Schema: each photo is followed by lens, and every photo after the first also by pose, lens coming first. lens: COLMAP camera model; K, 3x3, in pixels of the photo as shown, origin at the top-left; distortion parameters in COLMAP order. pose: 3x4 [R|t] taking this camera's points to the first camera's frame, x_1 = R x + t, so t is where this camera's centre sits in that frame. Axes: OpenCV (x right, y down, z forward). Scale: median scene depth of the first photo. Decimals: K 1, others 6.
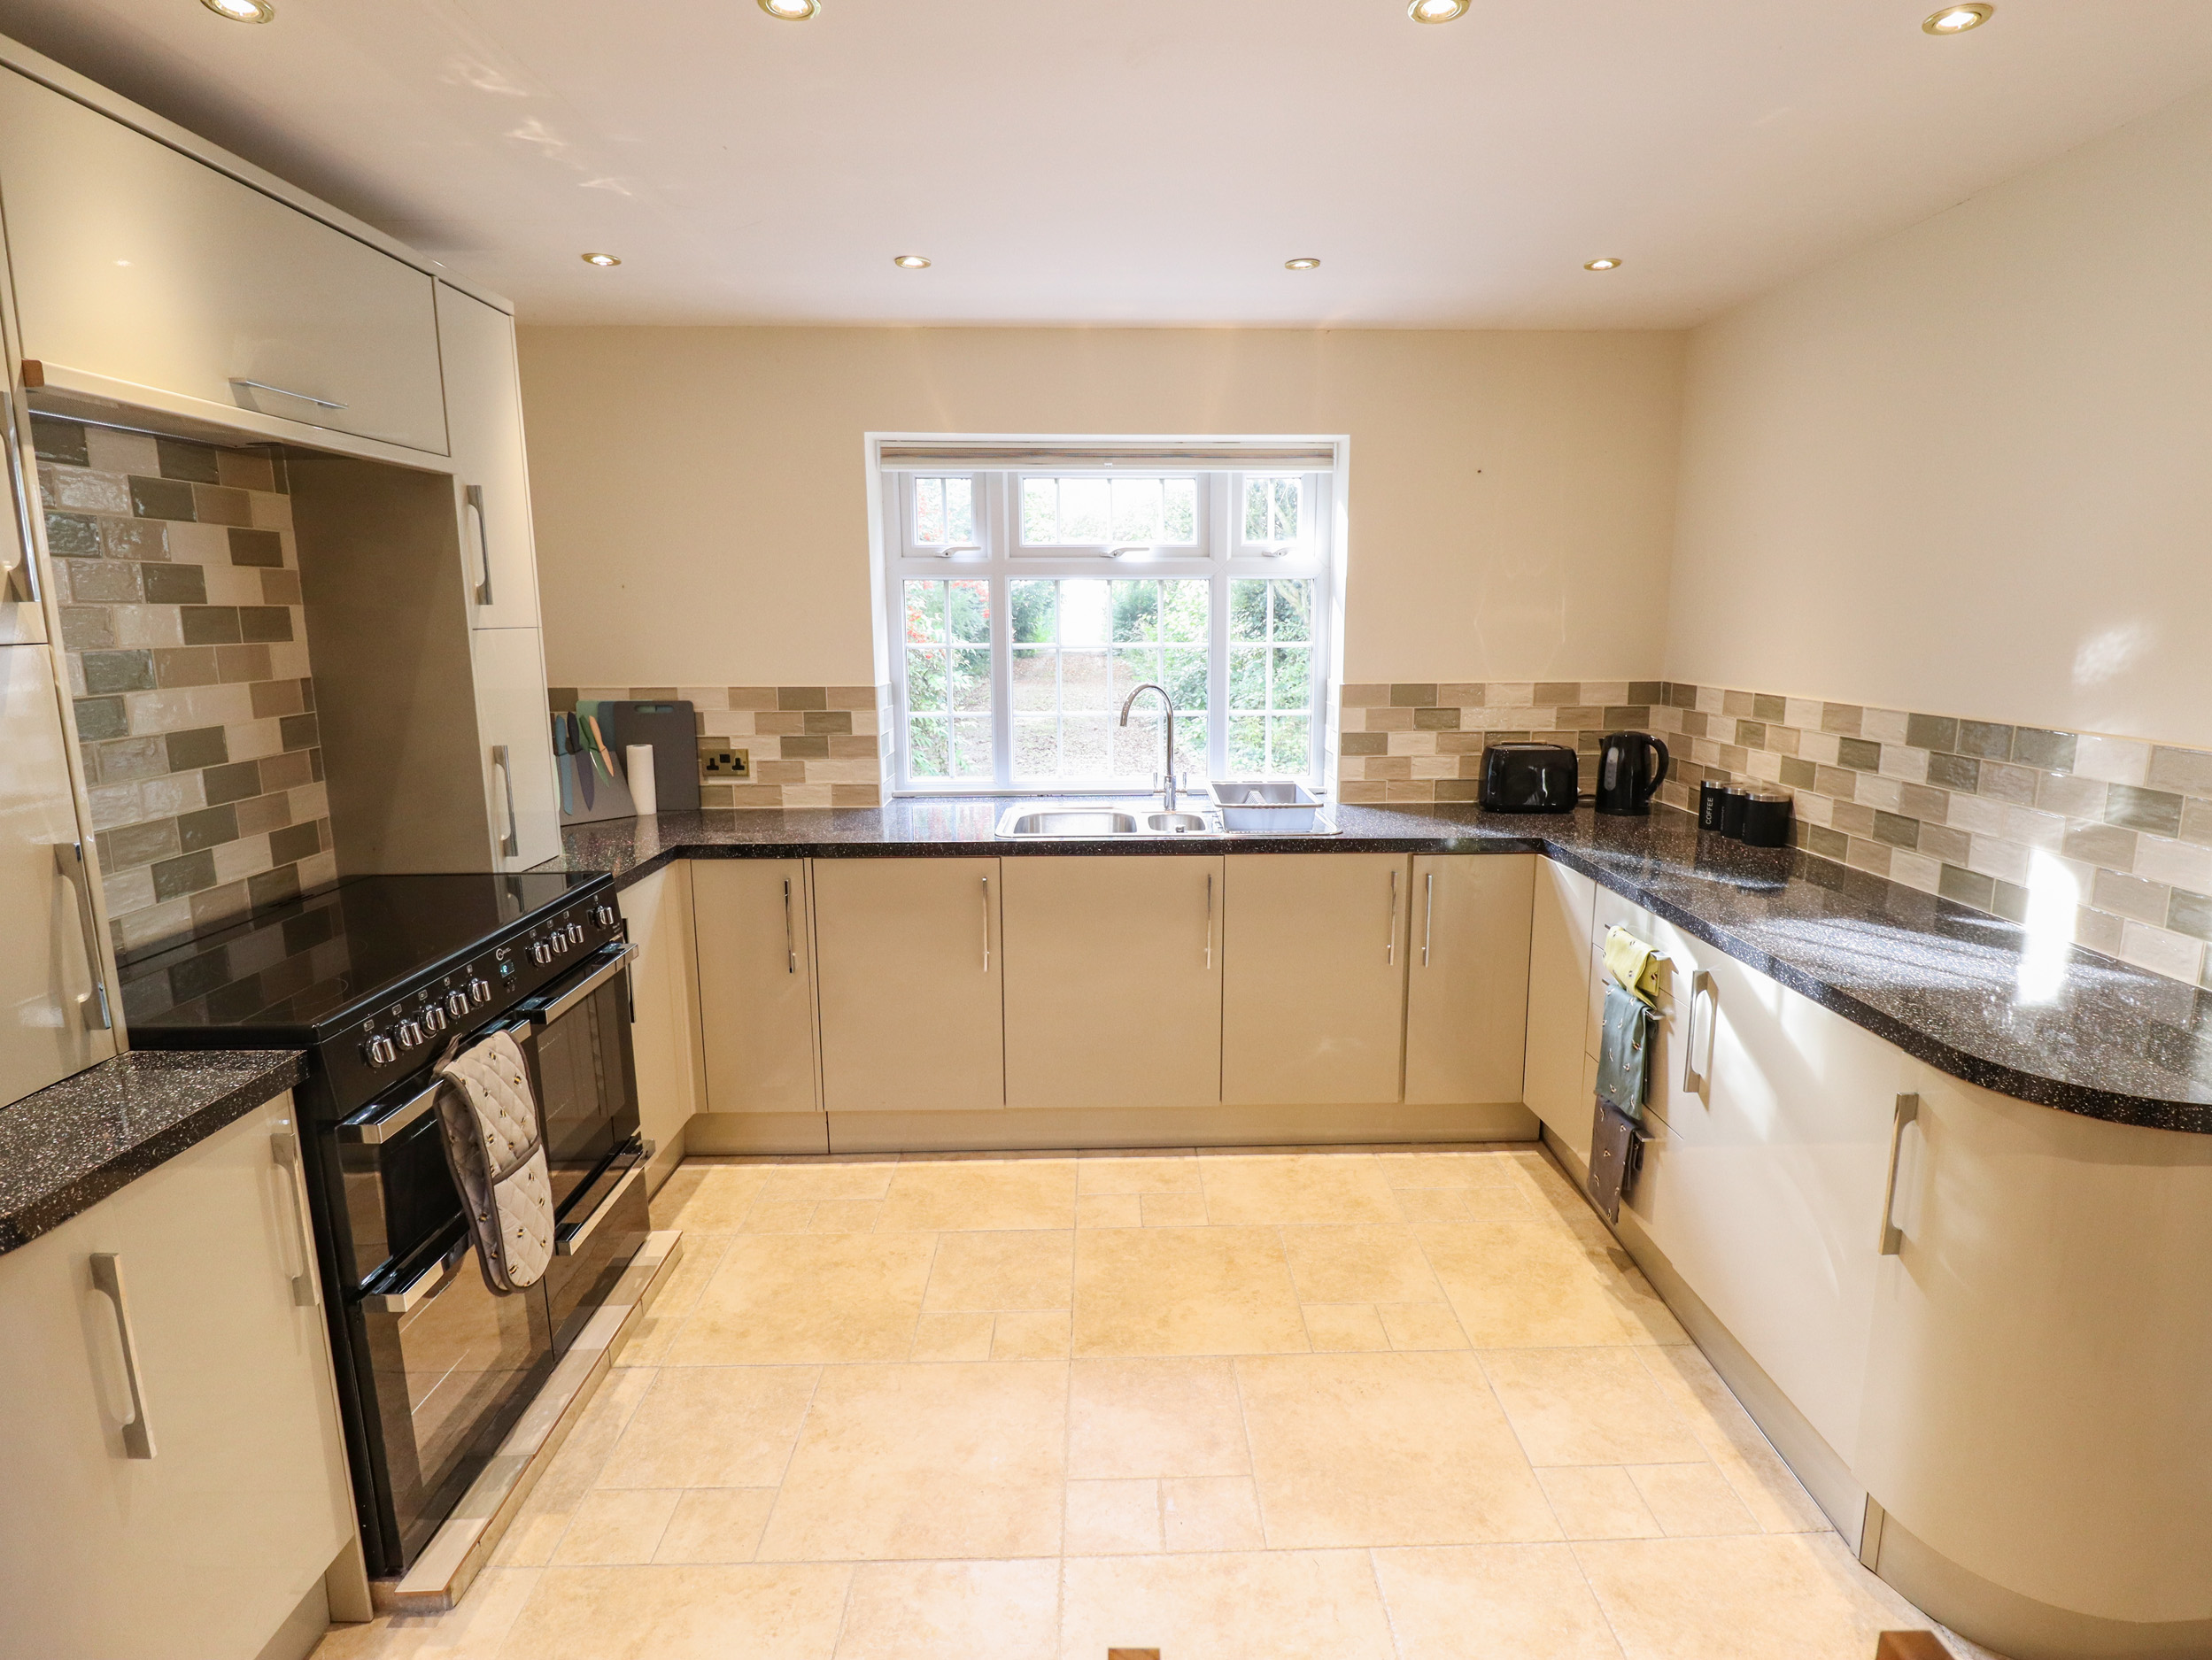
lens RADIAL K [[1178.4, 0, 1111.2], [0, 1178.4, 860.7], [0, 0, 1]] dist [-0.000575, -0.012536]
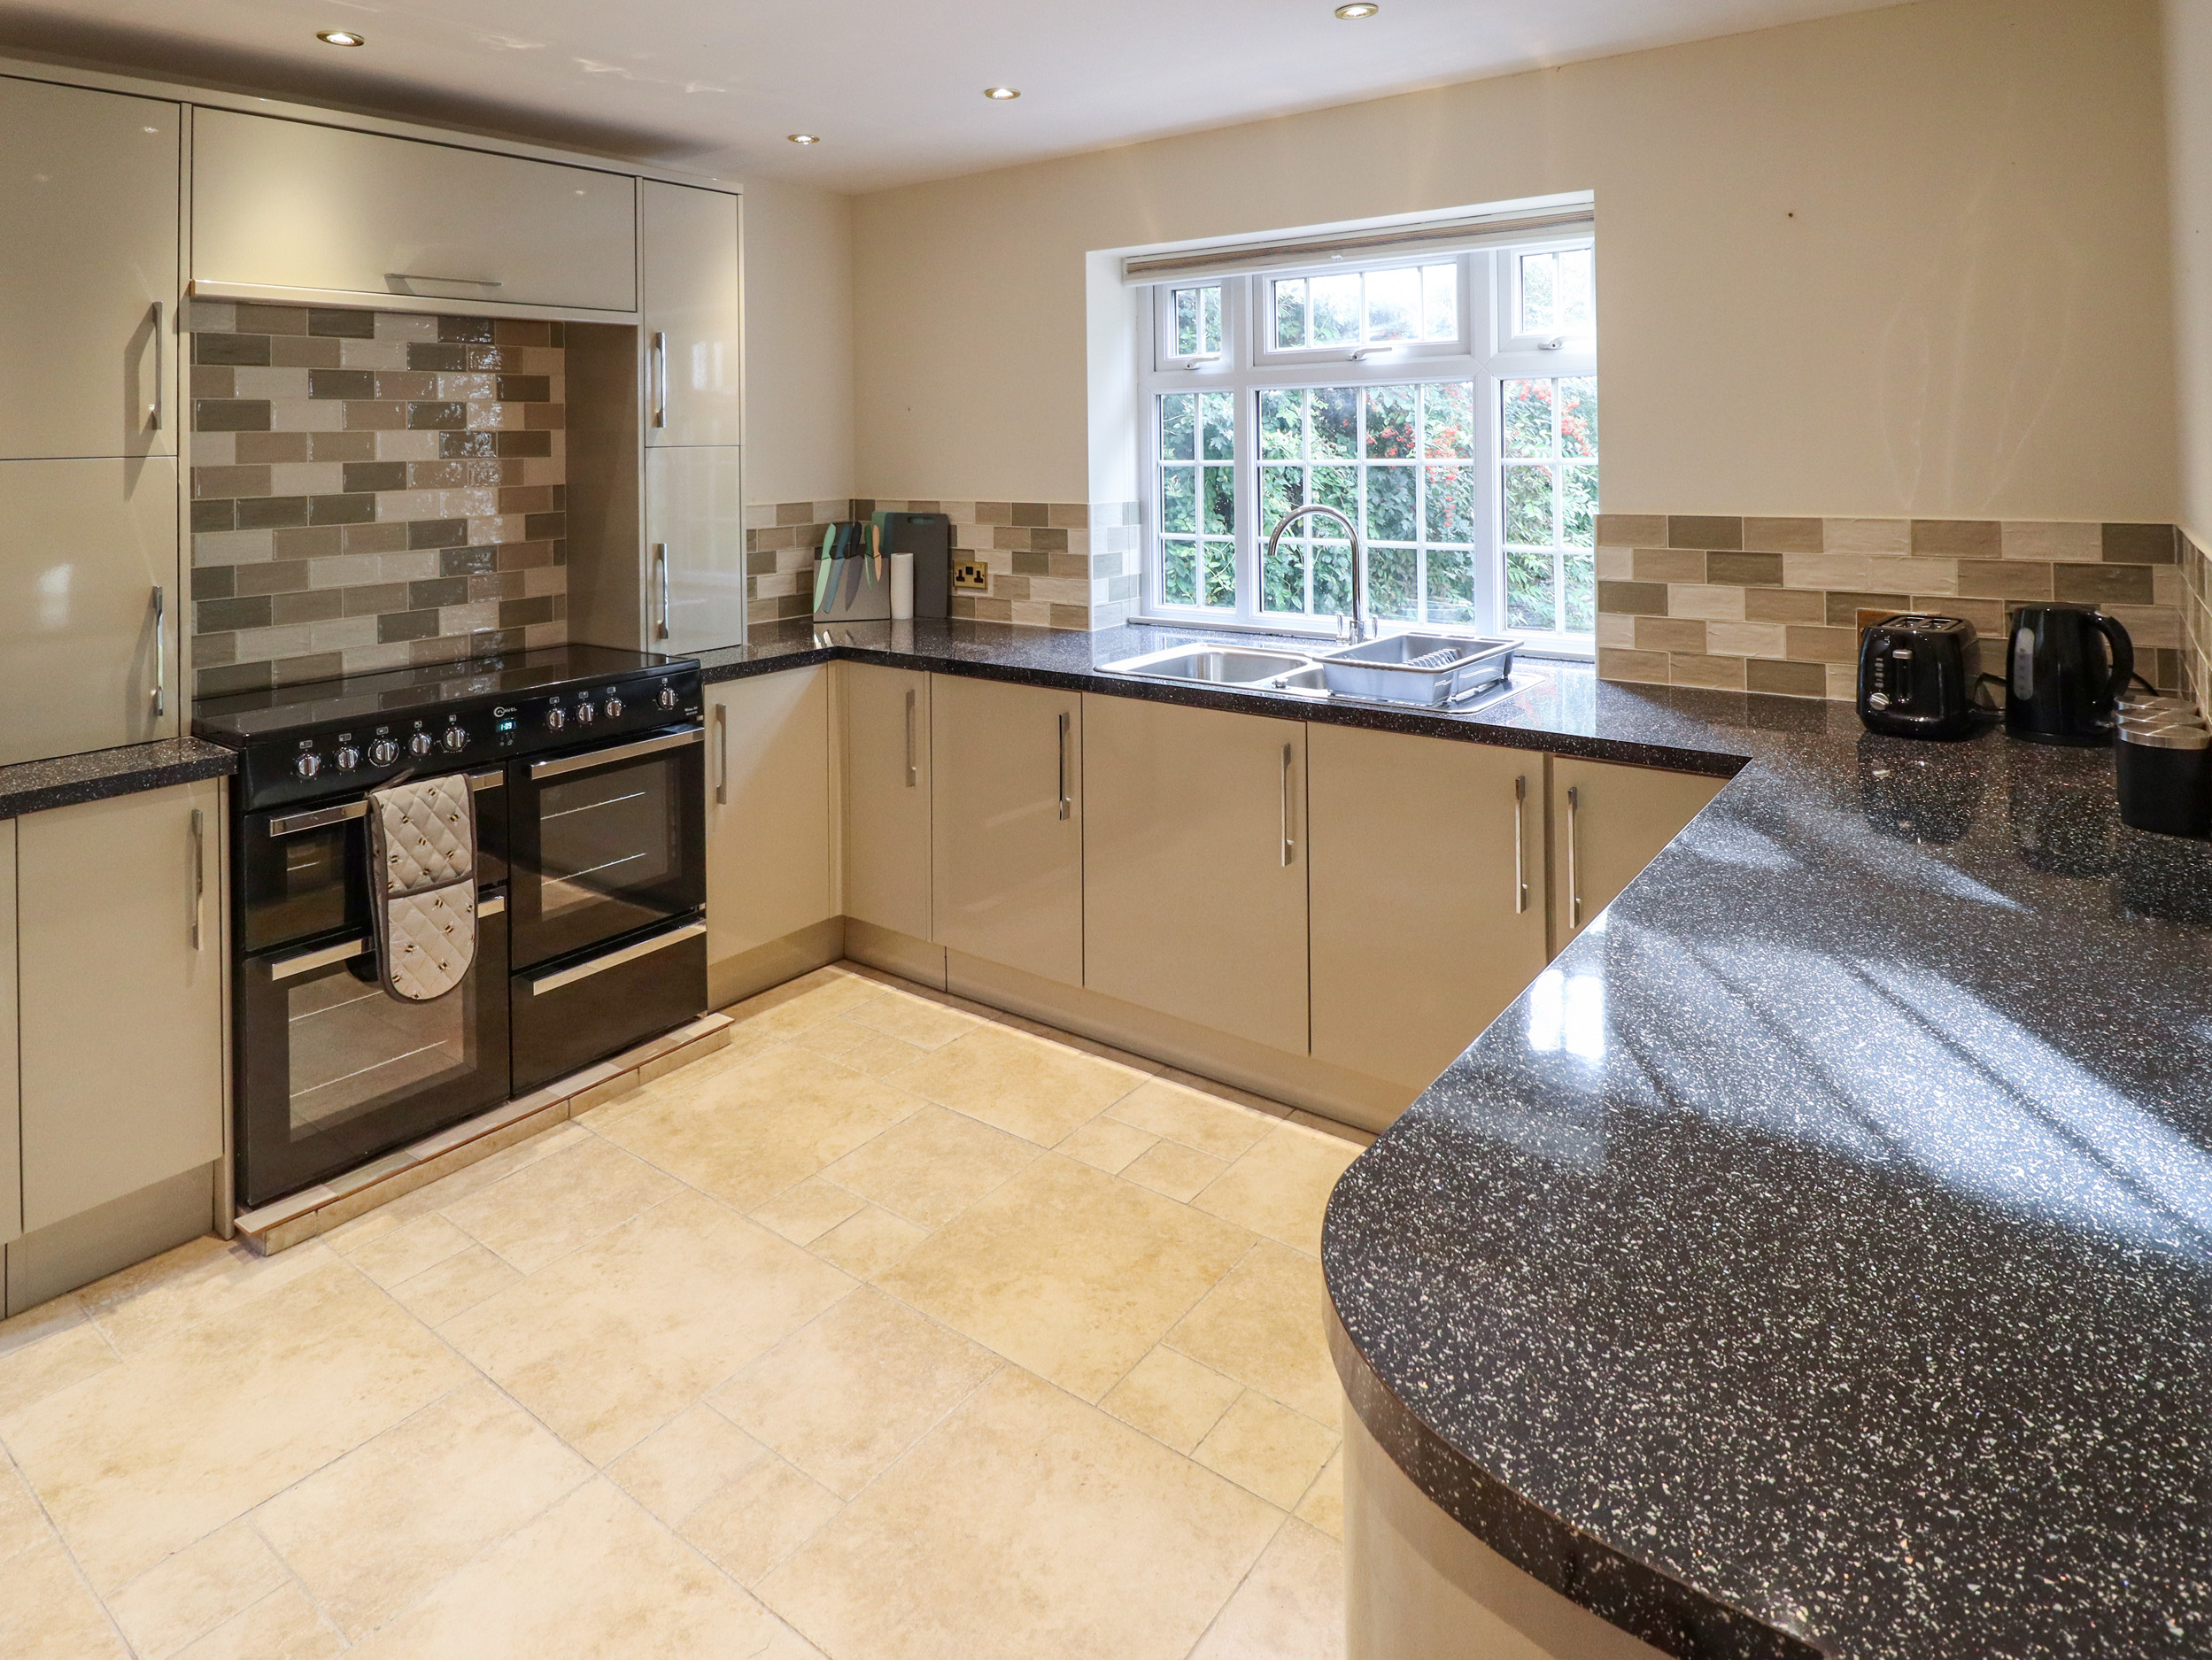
lens RADIAL K [[1302.2, 0, 1105.6], [0, 1302.2, 463.7], [0, 0, 1]] dist [0.001950, -0.002190]
pose [[0.774647, 0.000333, -0.632394, 0.489641], [-0.115739, 0.983184, -0.141255, -0.032496], [0.621712, 0.182615, 0.761660, 0.198062]]
